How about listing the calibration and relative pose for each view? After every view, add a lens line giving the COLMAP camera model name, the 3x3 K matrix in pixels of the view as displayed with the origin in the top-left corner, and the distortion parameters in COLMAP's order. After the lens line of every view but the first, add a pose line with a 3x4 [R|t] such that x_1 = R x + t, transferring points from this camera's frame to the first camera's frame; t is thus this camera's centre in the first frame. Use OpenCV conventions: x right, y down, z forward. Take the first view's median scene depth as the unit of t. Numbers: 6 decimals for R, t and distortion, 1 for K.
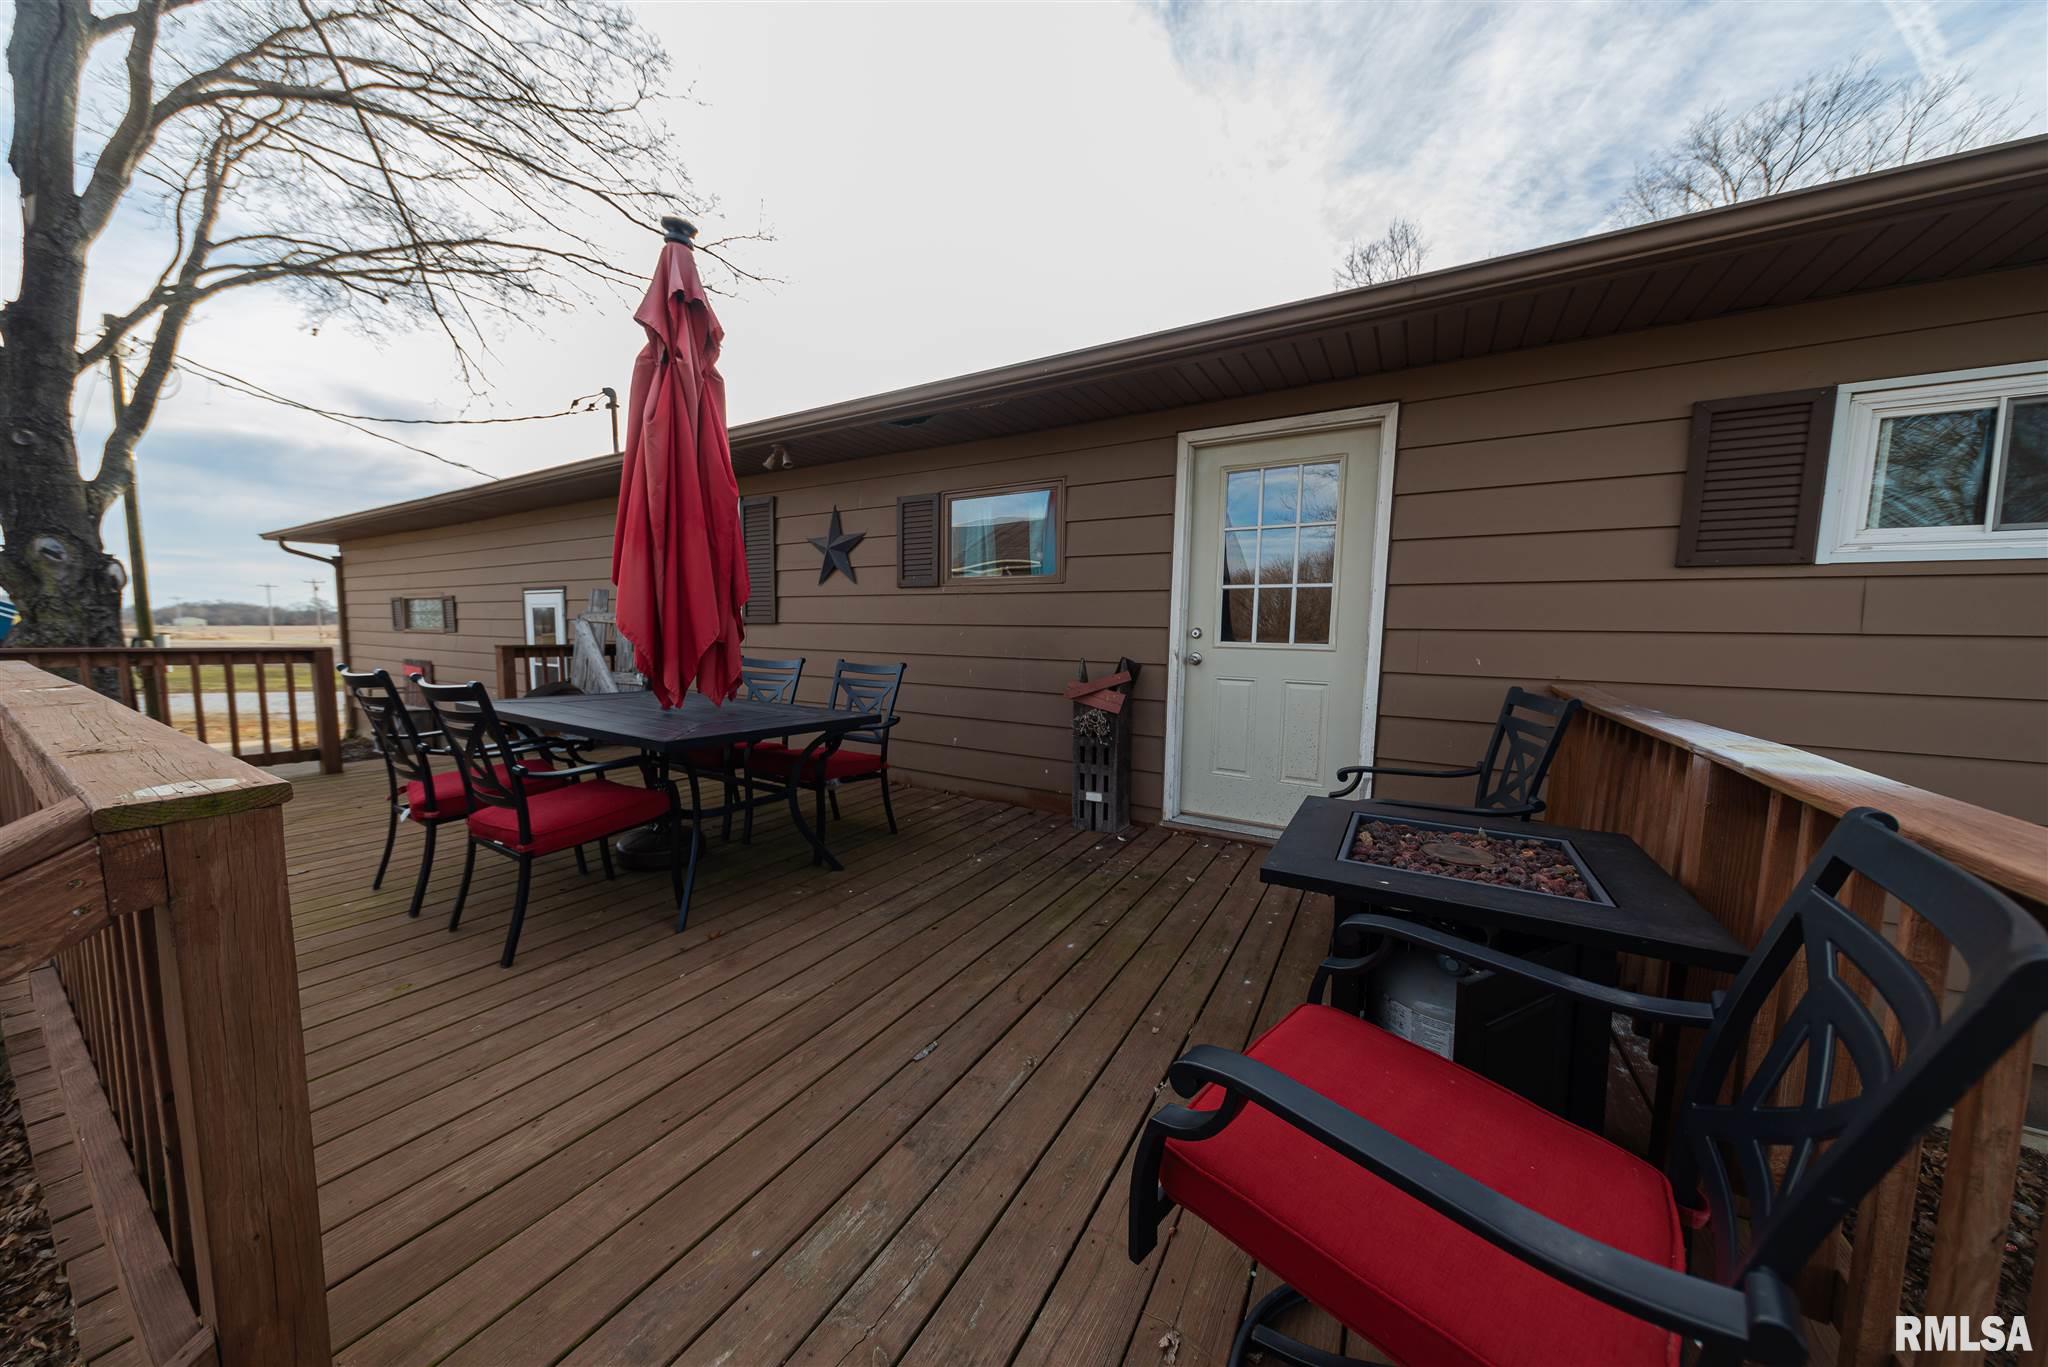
lens RADIAL K [[670.3, 0, 1014.0], [0, 670.3, 688.1], [0, 0, 1]] dist [0.002413, -0.000041]
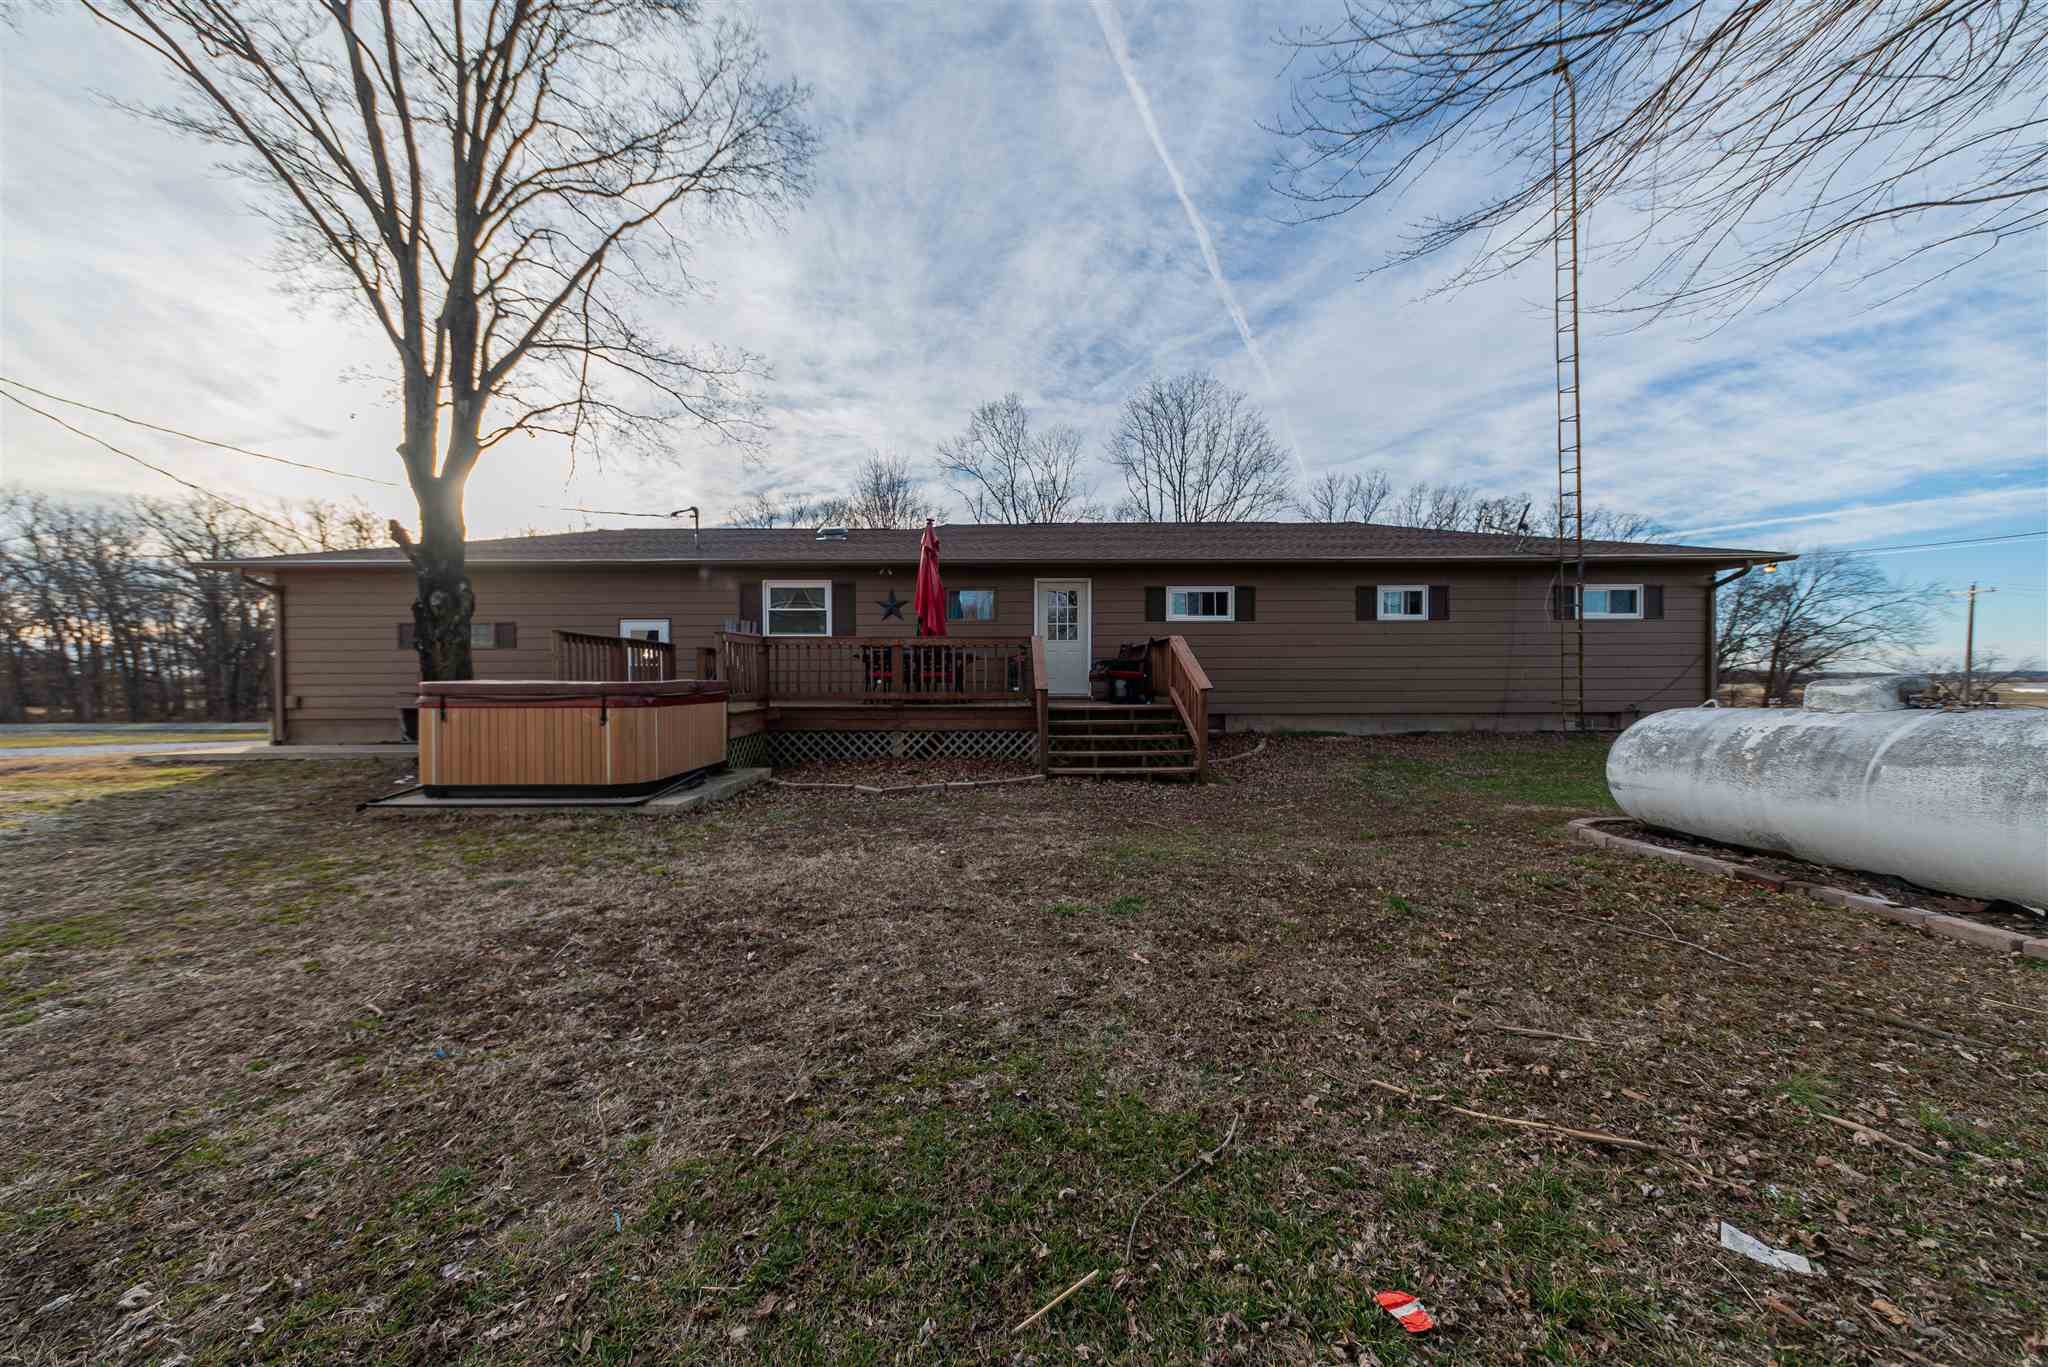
lens RADIAL K [[670.3, 0, 1014.0], [0, 670.3, 688.1], [0, 0, 1]] dist [0.002413, -0.000041]
pose [[0.849486, -0.016417, 0.527356, -1.339012], [0.064462, 0.995257, -0.072855, 0.337291], [-0.523659, 0.095884, 0.846515, -1.441711]]
